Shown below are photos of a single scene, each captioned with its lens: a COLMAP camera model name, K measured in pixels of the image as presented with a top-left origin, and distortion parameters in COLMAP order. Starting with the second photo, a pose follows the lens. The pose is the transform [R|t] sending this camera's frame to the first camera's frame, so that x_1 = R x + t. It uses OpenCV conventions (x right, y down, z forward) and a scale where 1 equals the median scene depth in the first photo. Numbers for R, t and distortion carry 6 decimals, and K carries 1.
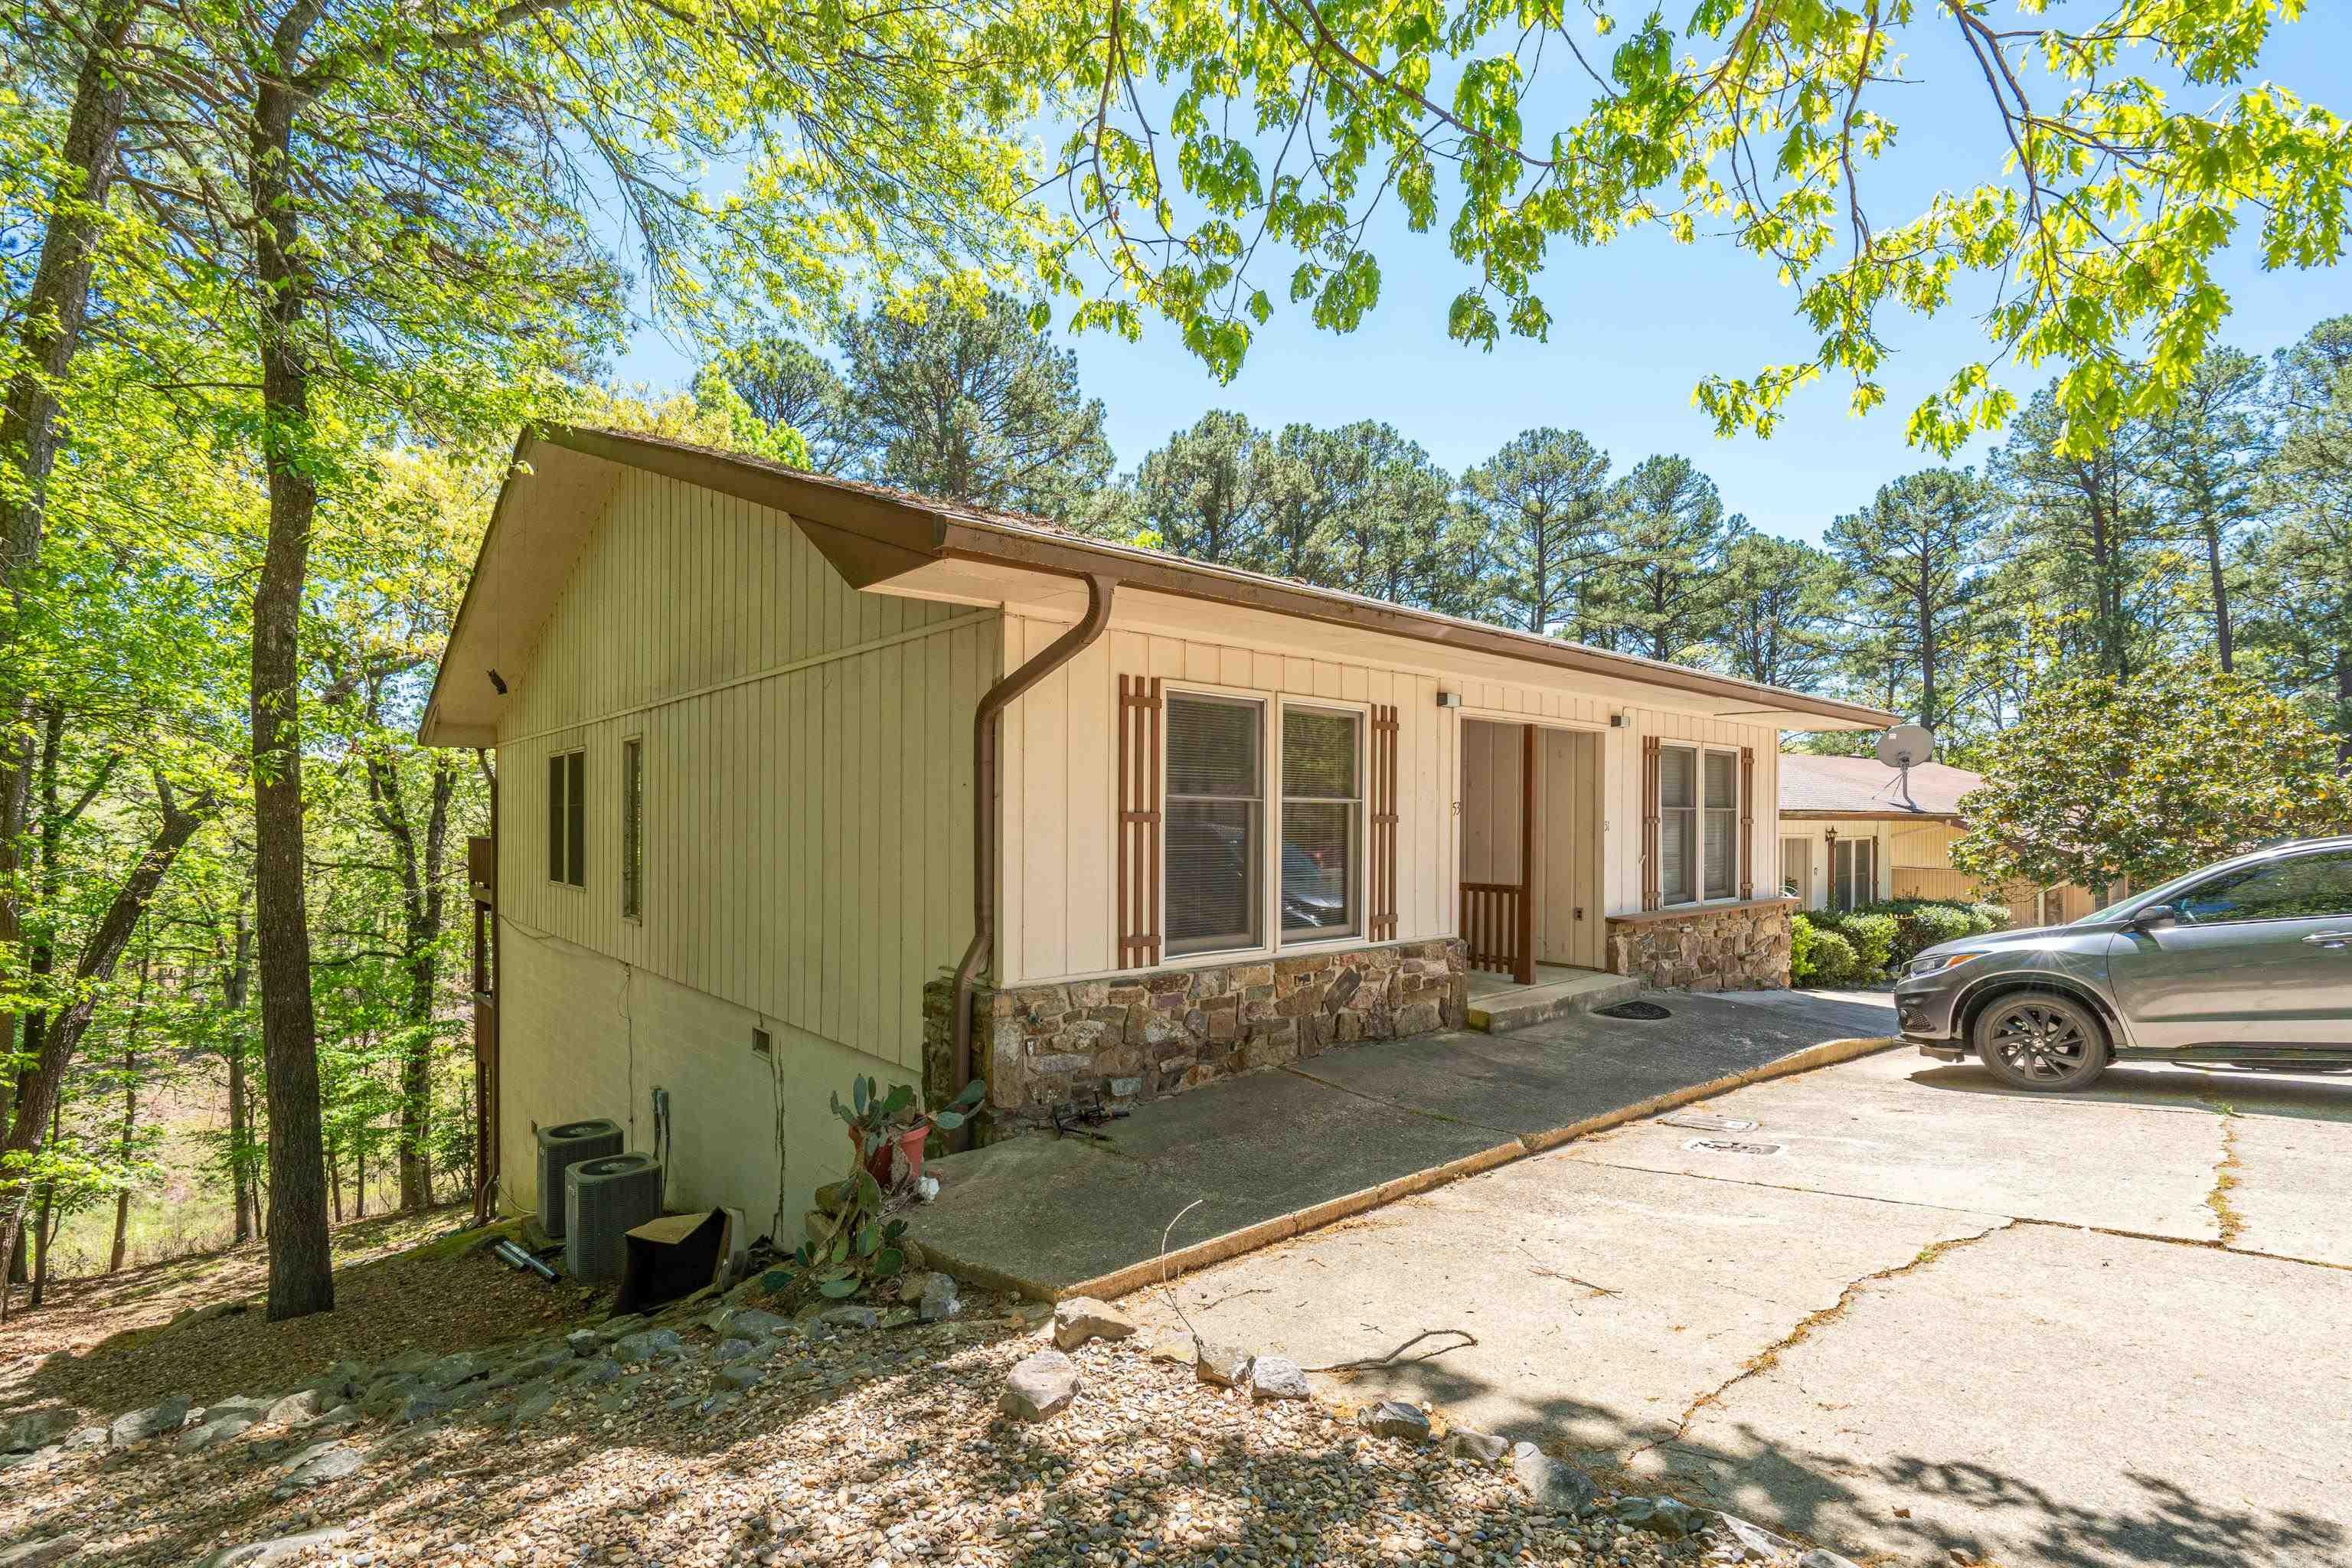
lens RADIAL K [[1043.4, 0, 1098.7], [0, 1043.4, 821.0], [0, 0, 1]] dist [0.005151, 0.001458]
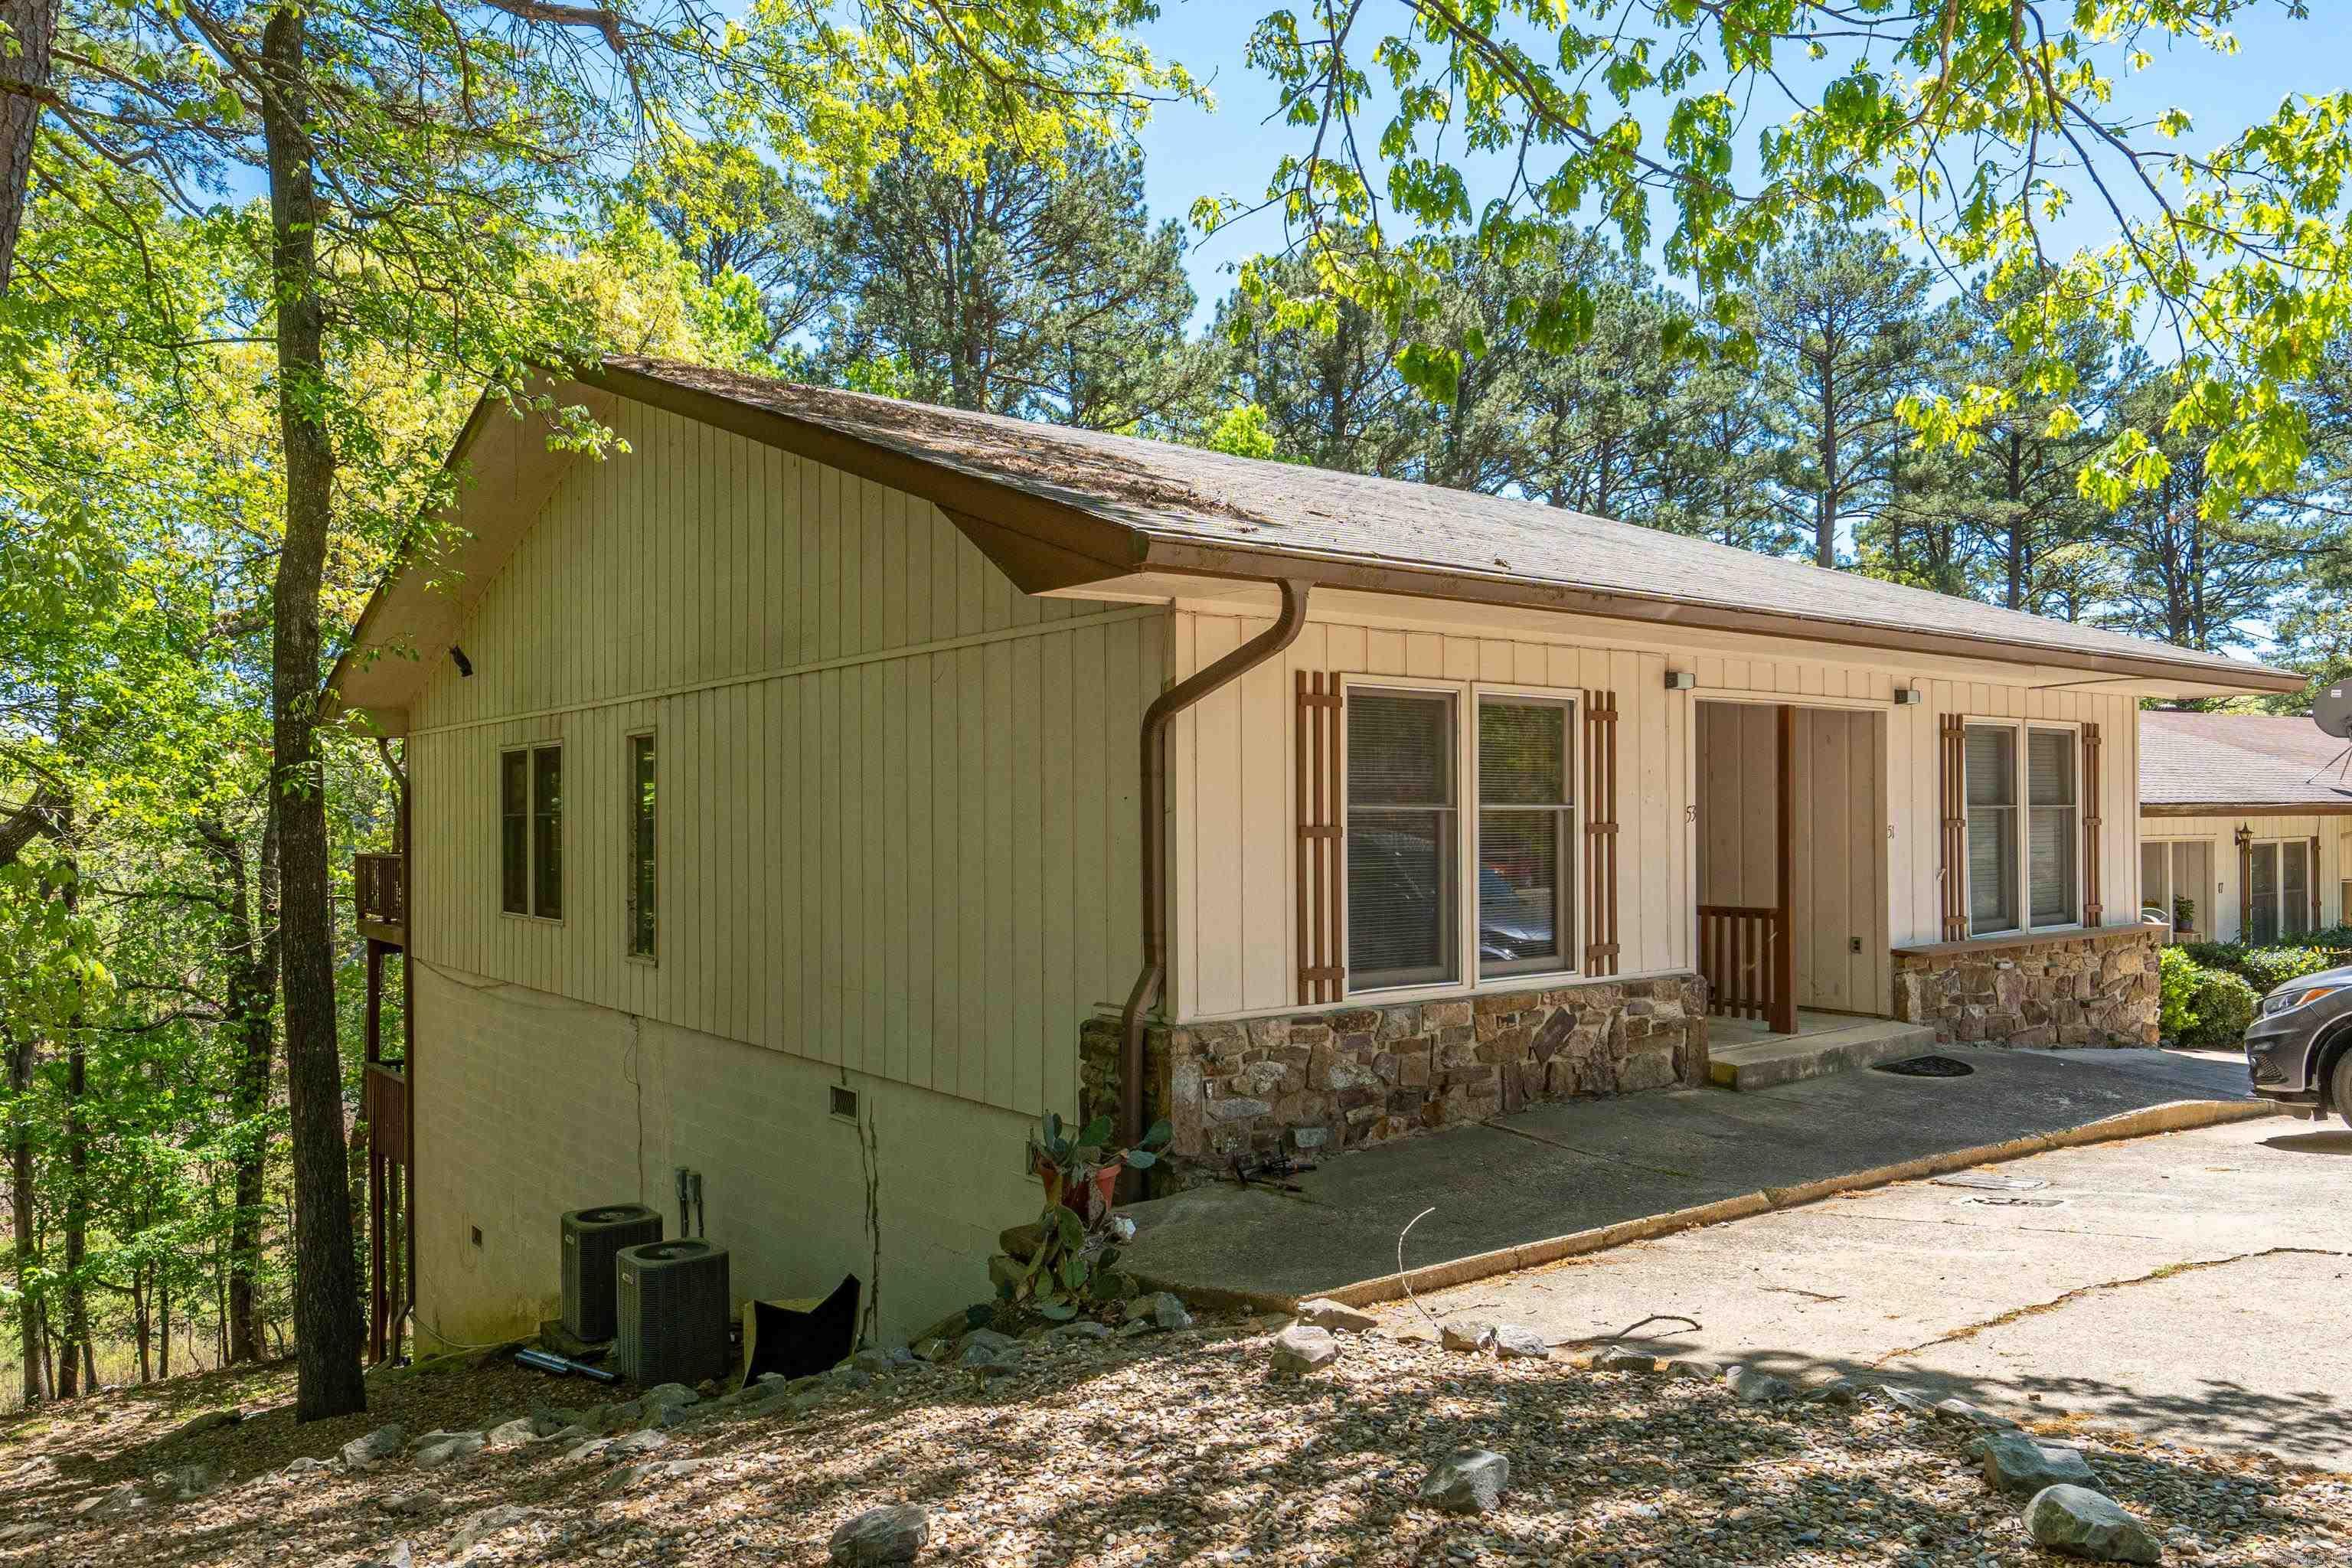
lens RADIAL K [[1613.7, 0, 1069.9], [0, 1613.7, 800.0], [0, 0, 1]] dist [0.010248, -0.003290]
pose [[0.998855, -0.010046, -0.046778, -0.093154], [0.009526, 0.999891, -0.011316, -0.015013], [0.046887, 0.010857, 0.998841, -0.319593]]
